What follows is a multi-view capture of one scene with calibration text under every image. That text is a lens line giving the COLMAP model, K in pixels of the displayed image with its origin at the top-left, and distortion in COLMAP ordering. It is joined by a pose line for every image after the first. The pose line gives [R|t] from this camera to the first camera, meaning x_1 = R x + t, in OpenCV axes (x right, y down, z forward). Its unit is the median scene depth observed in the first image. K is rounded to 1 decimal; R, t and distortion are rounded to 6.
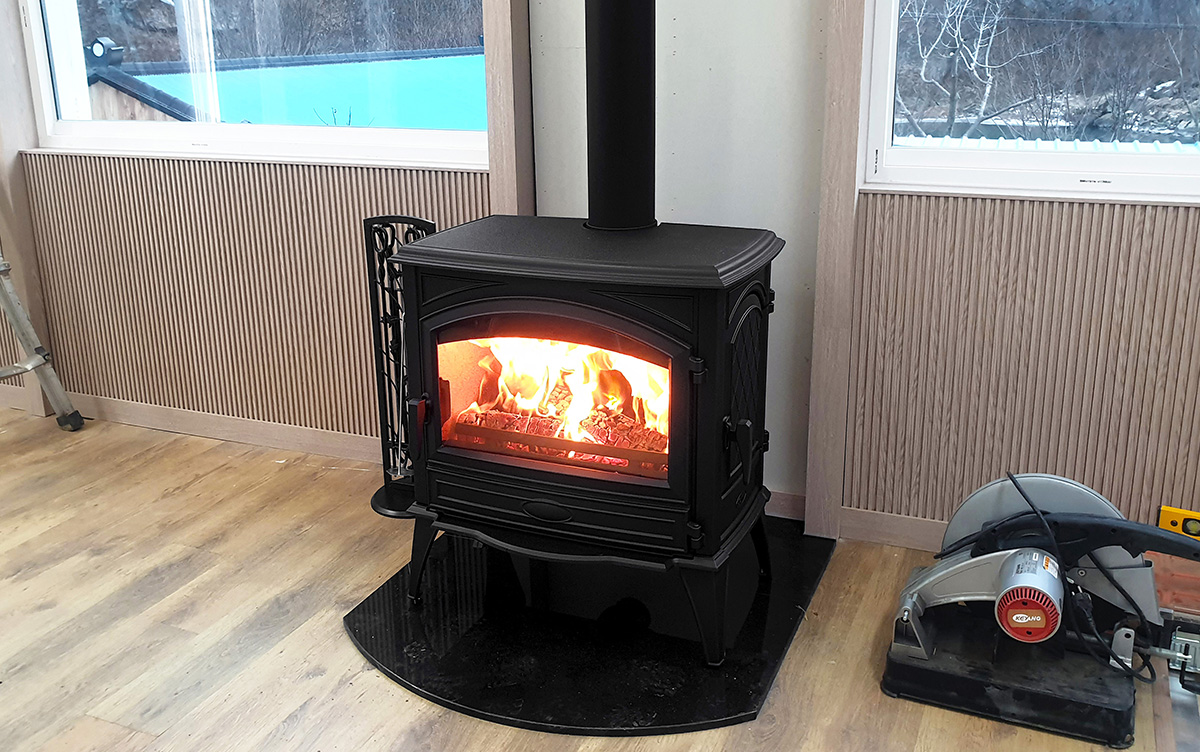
lens RADIAL K [[997.0, 0, 650.6], [0, 997.0, 373.2], [0, 0, 1]] dist [0.011679, -0.011466]
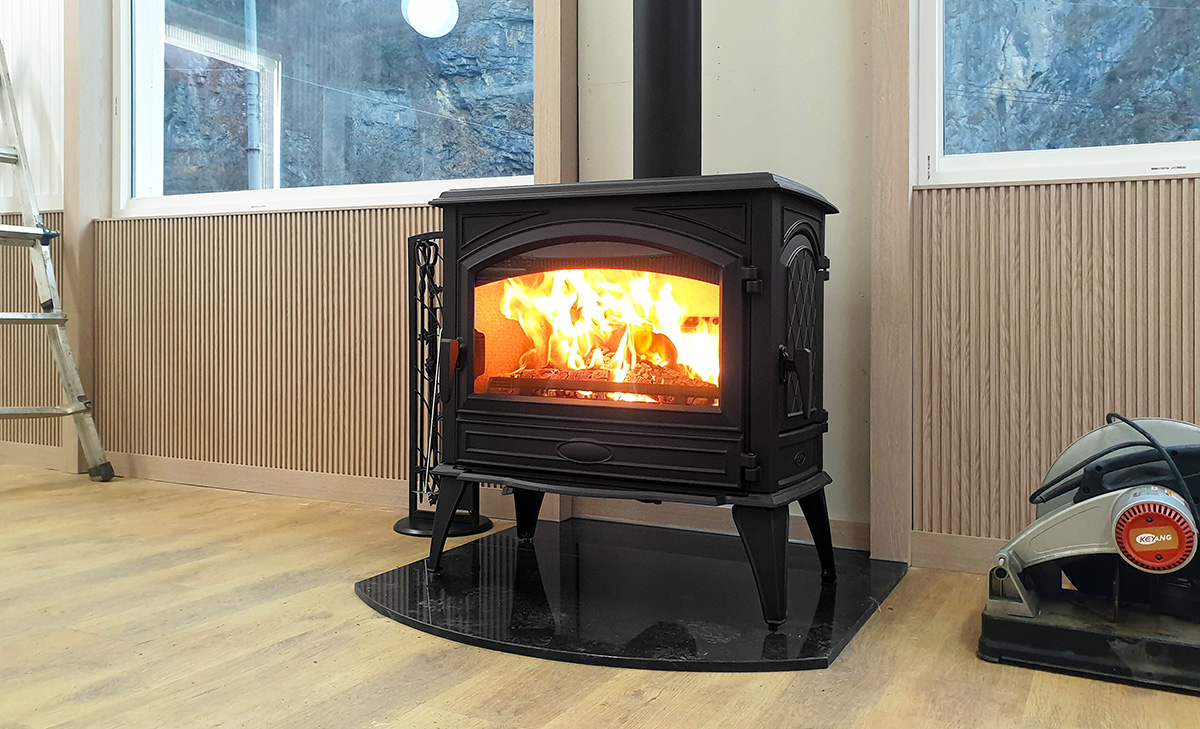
lens RADIAL K [[1000.8, 0, 600.0], [0, 1000.8, 364.5], [0, 0, 1]] dist [-0.011137, 0.041592]
pose [[0.996297, 0.001915, -0.085956, -0.009035], [-0.023581, 0.967500, -0.251770, 0.228366], [0.082680, 0.252865, 0.963962, 0.082386]]
